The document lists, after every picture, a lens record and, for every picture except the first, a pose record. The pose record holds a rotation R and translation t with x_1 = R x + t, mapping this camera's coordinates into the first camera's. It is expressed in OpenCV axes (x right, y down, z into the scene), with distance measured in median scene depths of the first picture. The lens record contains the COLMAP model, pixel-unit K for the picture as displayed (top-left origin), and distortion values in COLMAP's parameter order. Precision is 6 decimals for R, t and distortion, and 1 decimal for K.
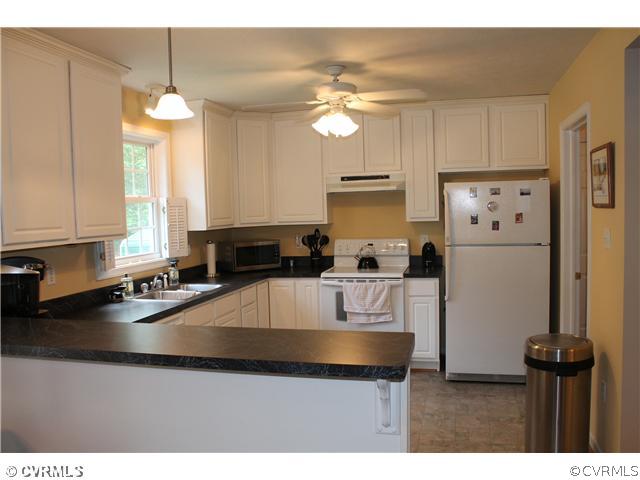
lens RADIAL K [[550.5, 0, 315.0], [0, 550.5, 247.9], [0, 0, 1]] dist [-0.154750, 0.130122]
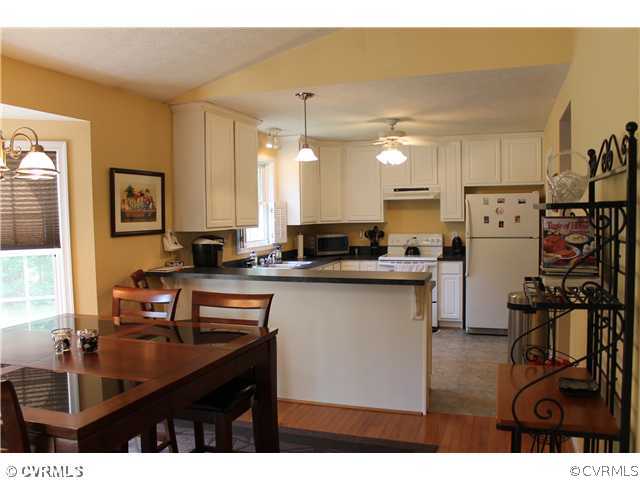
lens RADIAL K [[550.5, 0, 315.0], [0, 550.5, 247.9], [0, 0, 1]] dist [-0.154750, 0.130122]
pose [[0.996027, 0.017415, -0.087336, -0.029818], [-0.018076, 0.999814, -0.006783, 0.035823], [0.087201, 0.008335, 0.996156, -0.424172]]
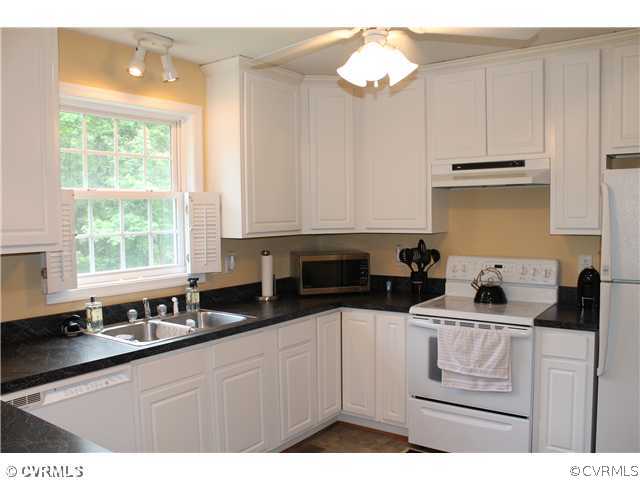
lens RADIAL K [[550.5, 0, 315.0], [0, 550.5, 247.9], [0, 0, 1]] dist [-0.154750, 0.130122]
pose [[0.931199, 0.040523, -0.362253, 0.145048], [-0.039477, 0.999167, 0.010291, -0.028884], [0.362368, 0.004717, 0.932023, 0.341472]]
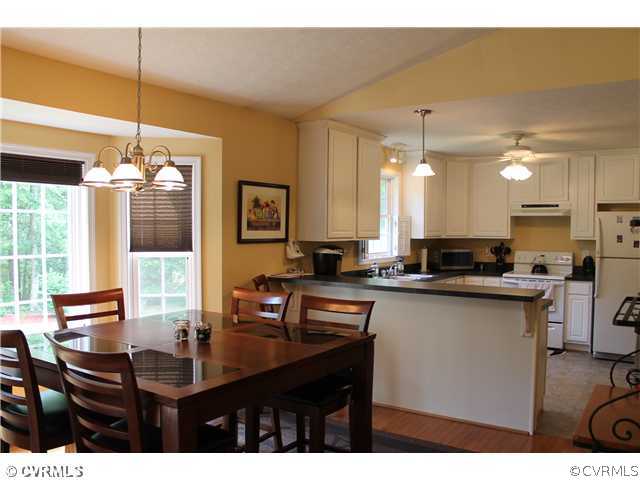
lens RADIAL K [[550.5, 0, 315.0], [0, 550.5, 247.9], [0, 0, 1]] dist [-0.154750, 0.130122]
pose [[0.941703, 0.048186, -0.332977, 0.015843], [-0.058727, 0.998039, -0.021660, 0.039128], [0.331280, 0.039952, 0.942686, -0.452840]]
